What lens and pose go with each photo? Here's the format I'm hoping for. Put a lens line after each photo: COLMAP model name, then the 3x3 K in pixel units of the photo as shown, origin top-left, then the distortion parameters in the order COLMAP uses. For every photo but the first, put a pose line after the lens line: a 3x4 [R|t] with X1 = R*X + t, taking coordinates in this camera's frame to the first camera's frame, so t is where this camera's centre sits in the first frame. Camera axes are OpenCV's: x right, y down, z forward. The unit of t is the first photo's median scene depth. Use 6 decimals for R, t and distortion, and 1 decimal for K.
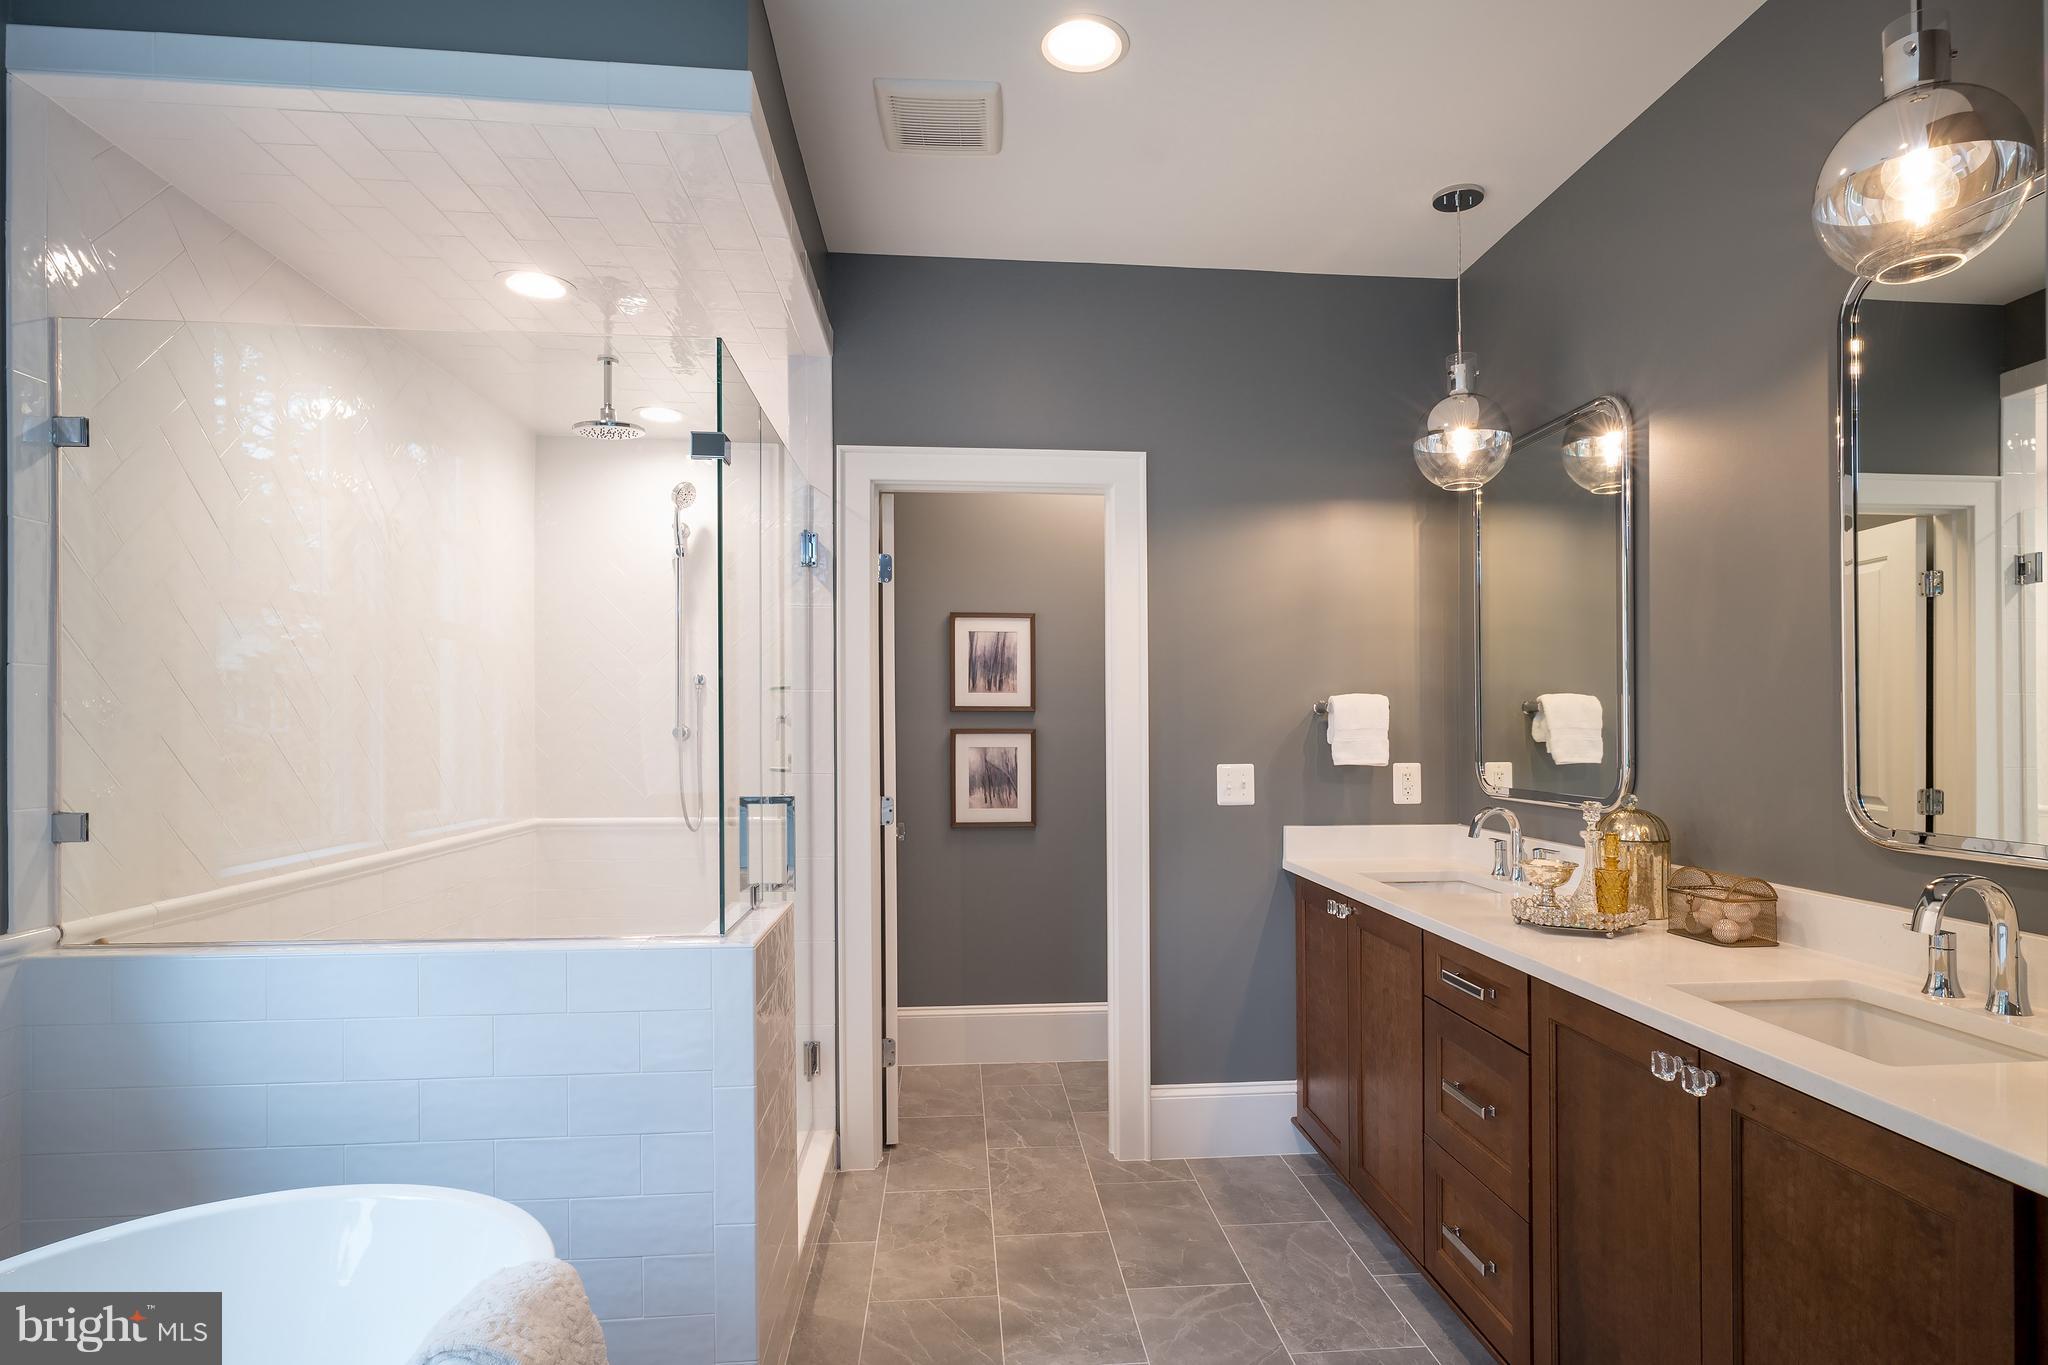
lens RADIAL K [[1057.9, 0, 1016.2], [0, 1057.9, 732.9], [0, 0, 1]] dist [-0.002417, 0.001142]
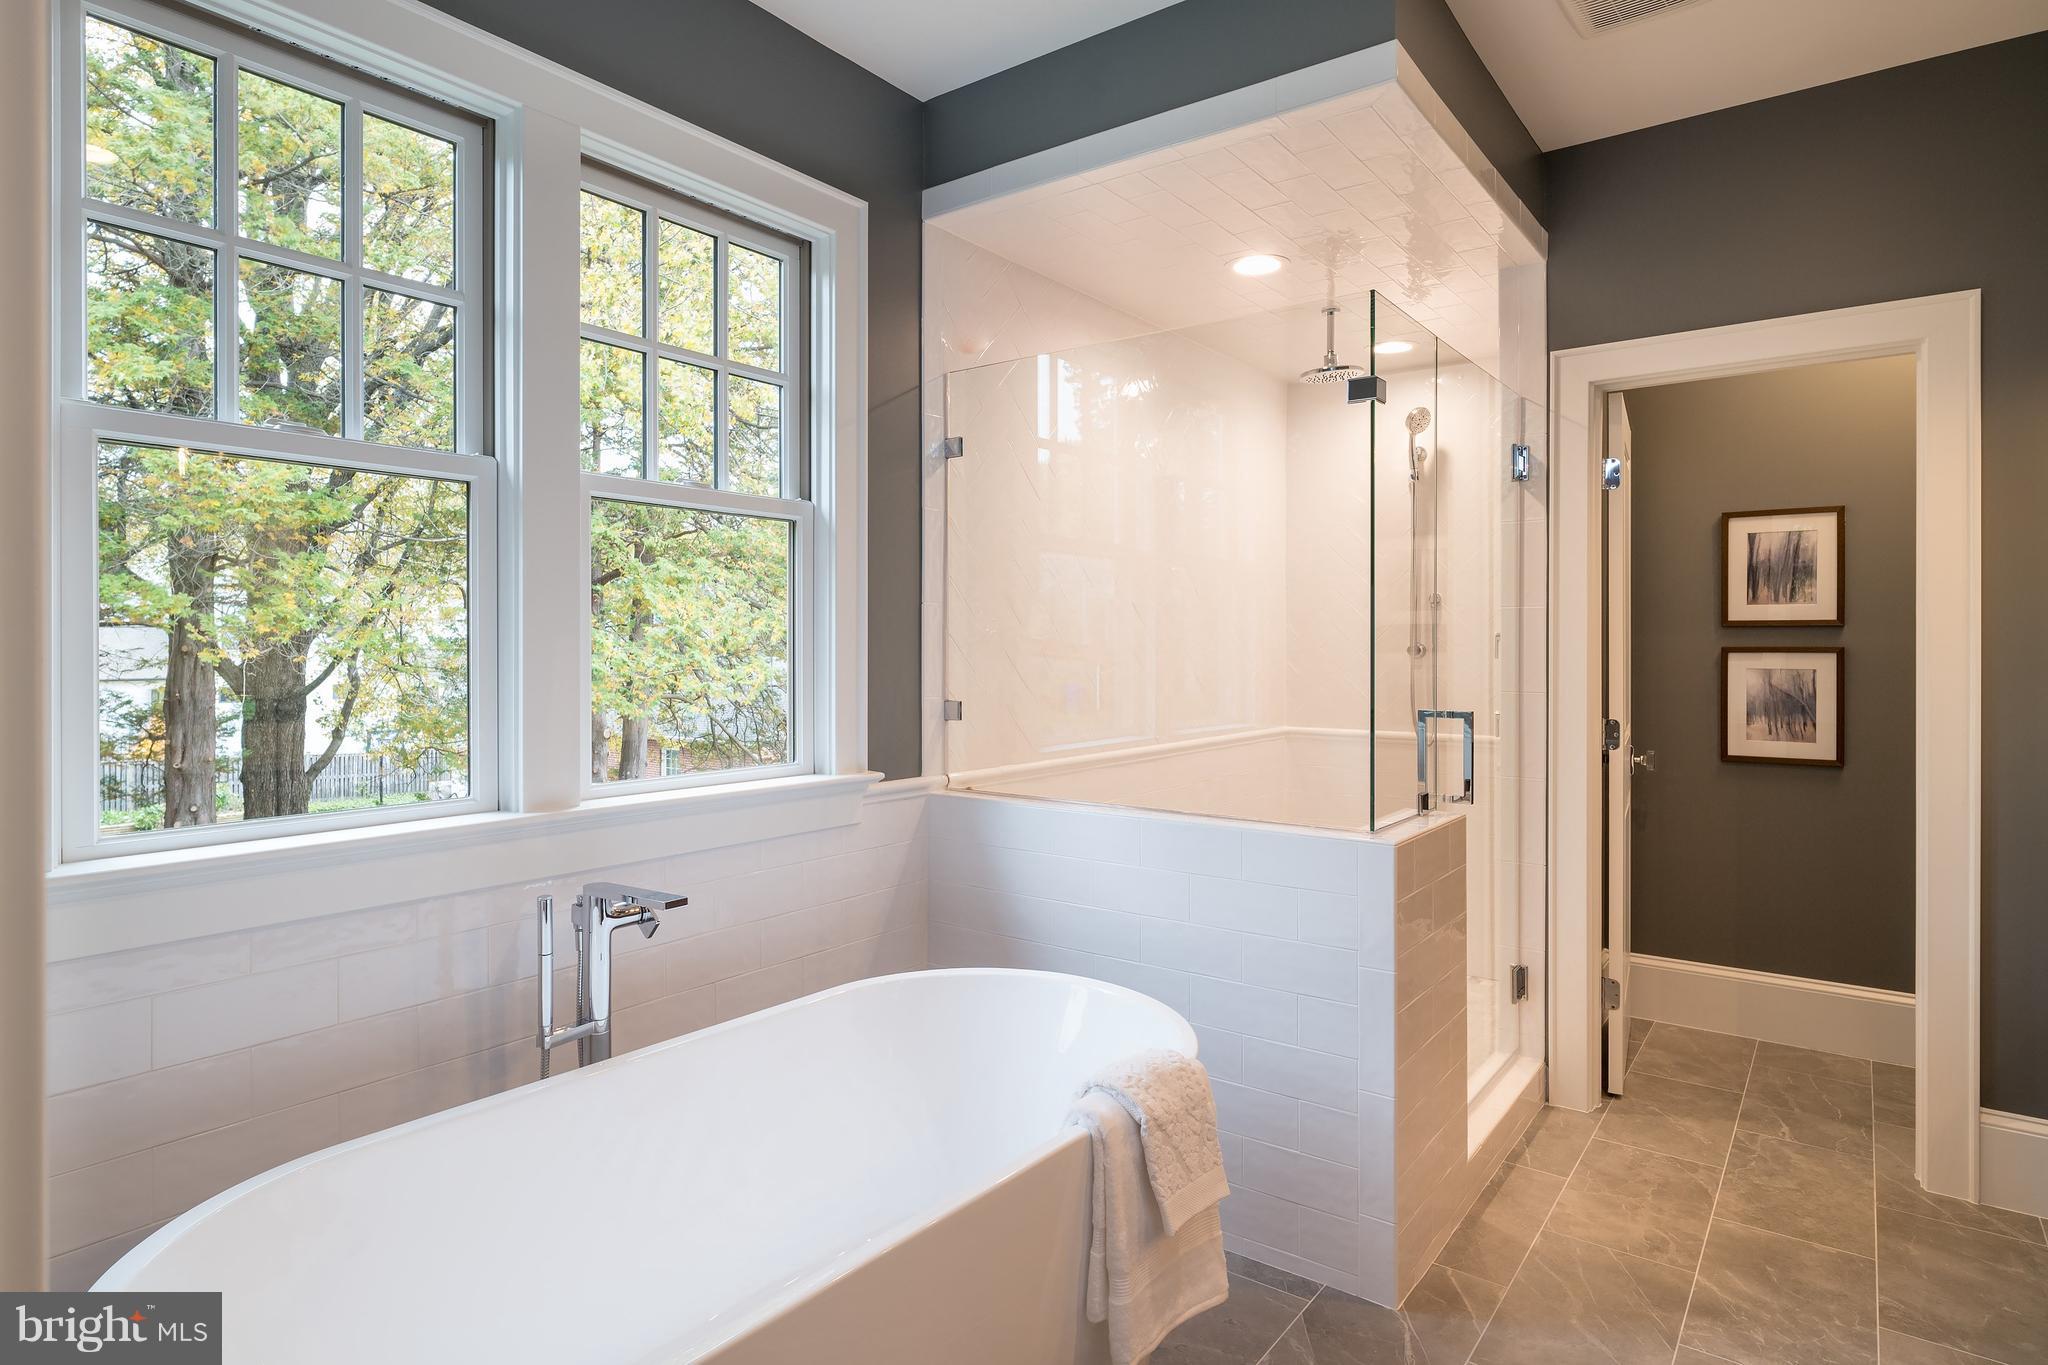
lens RADIAL K [[1057.9, 0, 1023.3], [0, 1057.9, 660.6], [0, 0, 1]] dist [-0.002417, 0.001142]
pose [[0.753815, 0.010506, -0.657003, 0.103290], [-0.004846, 0.999934, 0.010430, 0.001409], [0.657069, -0.004679, 0.753816, -0.042925]]
